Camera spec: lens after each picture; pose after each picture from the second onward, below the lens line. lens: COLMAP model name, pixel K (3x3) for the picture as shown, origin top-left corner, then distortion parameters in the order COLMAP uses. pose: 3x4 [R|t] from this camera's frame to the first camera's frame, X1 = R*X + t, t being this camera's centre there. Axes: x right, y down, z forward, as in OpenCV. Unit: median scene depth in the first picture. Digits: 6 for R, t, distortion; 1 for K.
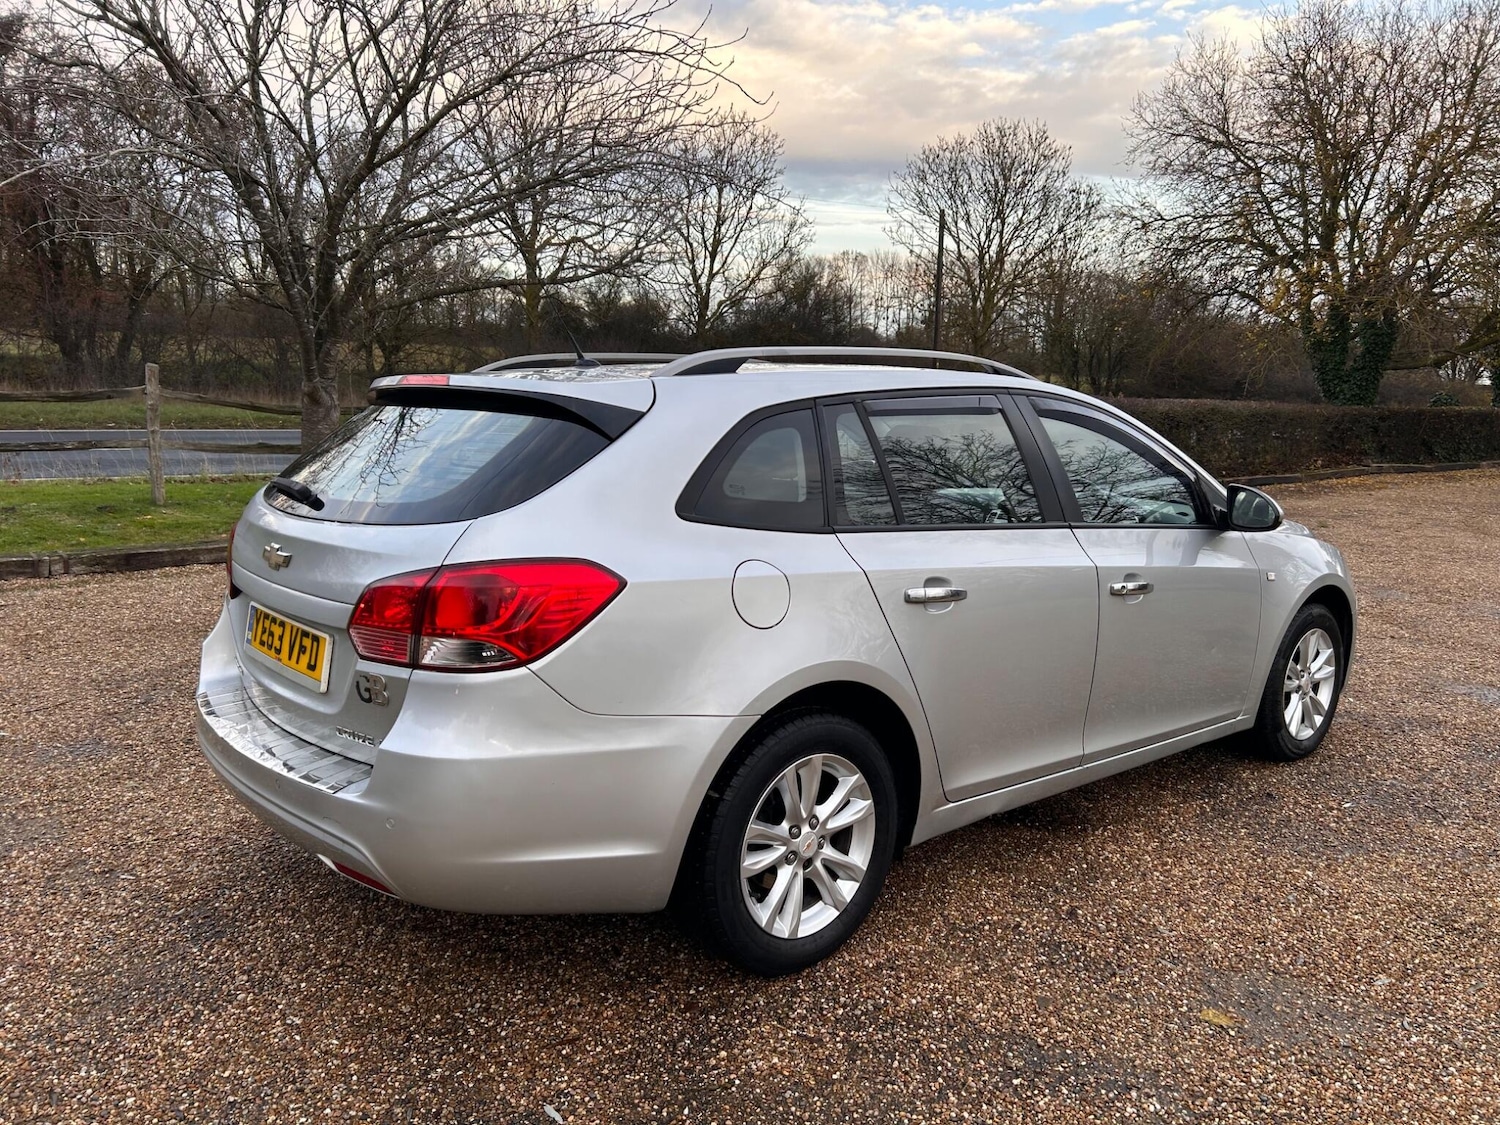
lens RADIAL K [[1123.4, 0, 760.6], [0, 1123.4, 563.2], [0, 0, 1]] dist [0.056262, -0.058304]
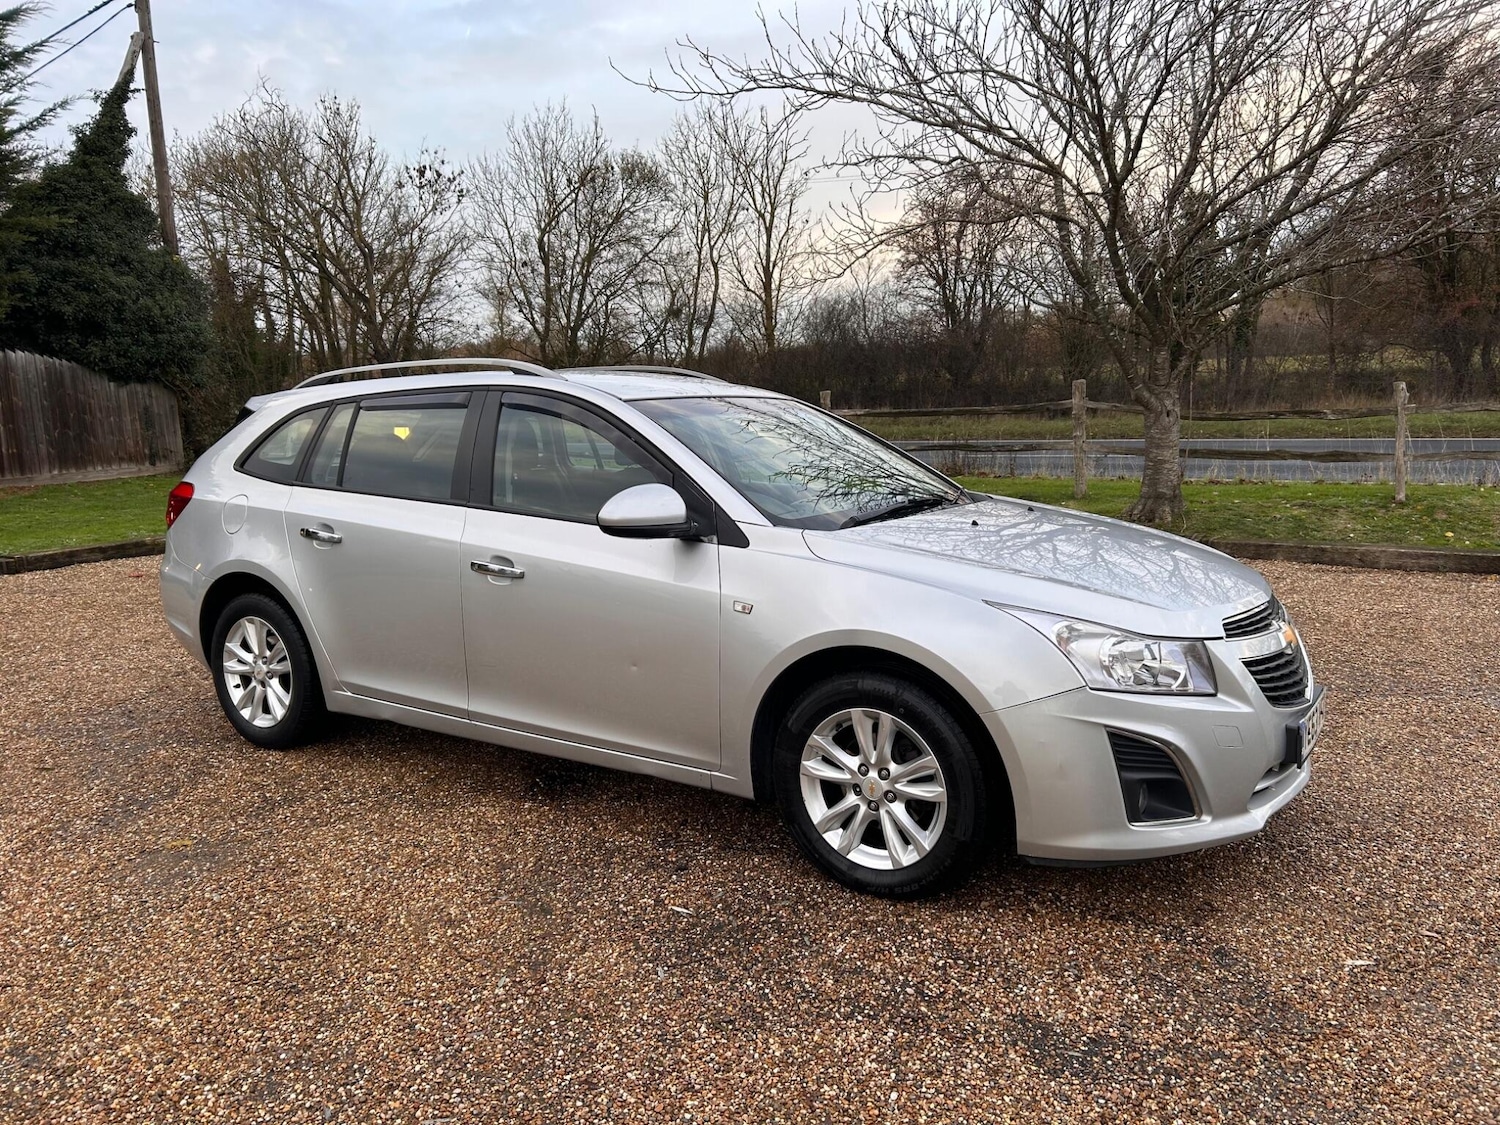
lens RADIAL K [[1123.4, 0, 747.3], [0, 1123.4, 562.9], [0, 0, 1]] dist [0.056262, -0.058304]
pose [[0.281821, 0.105928, -0.953602, 1.480333], [-0.117144, 0.990250, 0.075379, -0.096131], [0.952289, 0.090465, 0.291482, 0.967361]]
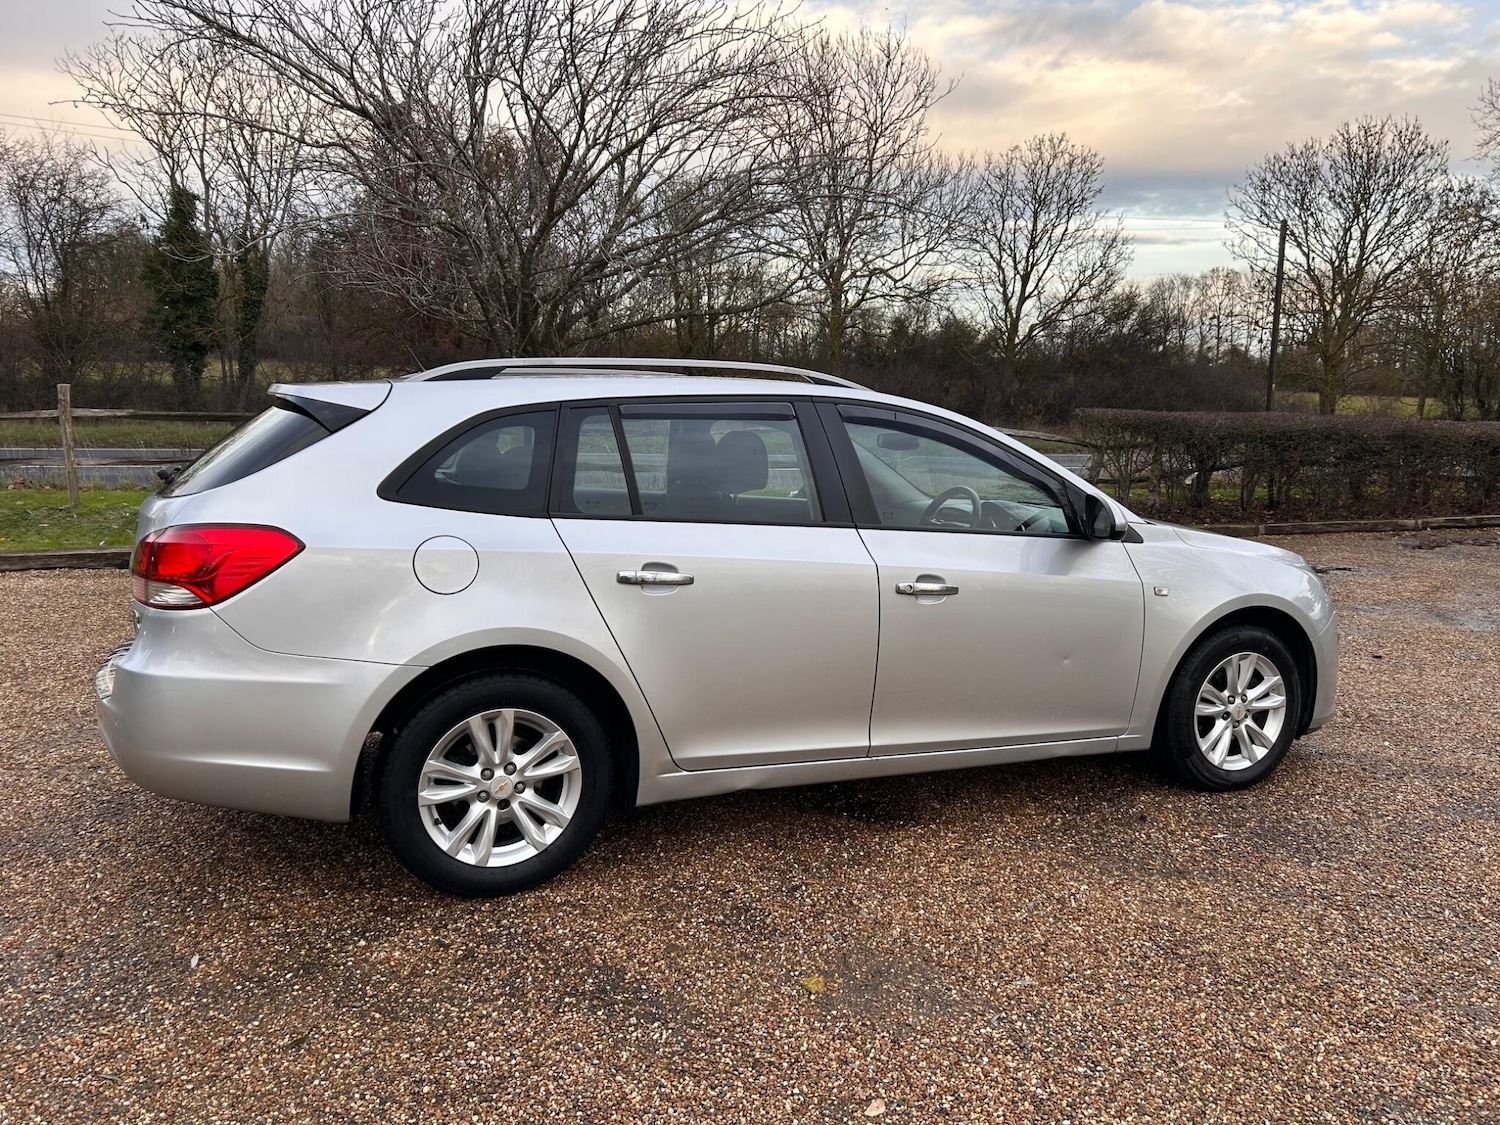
lens RADIAL K [[1123.4, 0, 758.5], [0, 1123.4, 565.4], [0, 0, 1]] dist [0.056262, -0.058304]
pose [[0.952321, 0.037271, -0.302813, 0.517114], [-0.044064, 0.998906, -0.015632, 0.024784], [0.301899, 0.028230, 0.952922, -0.019867]]
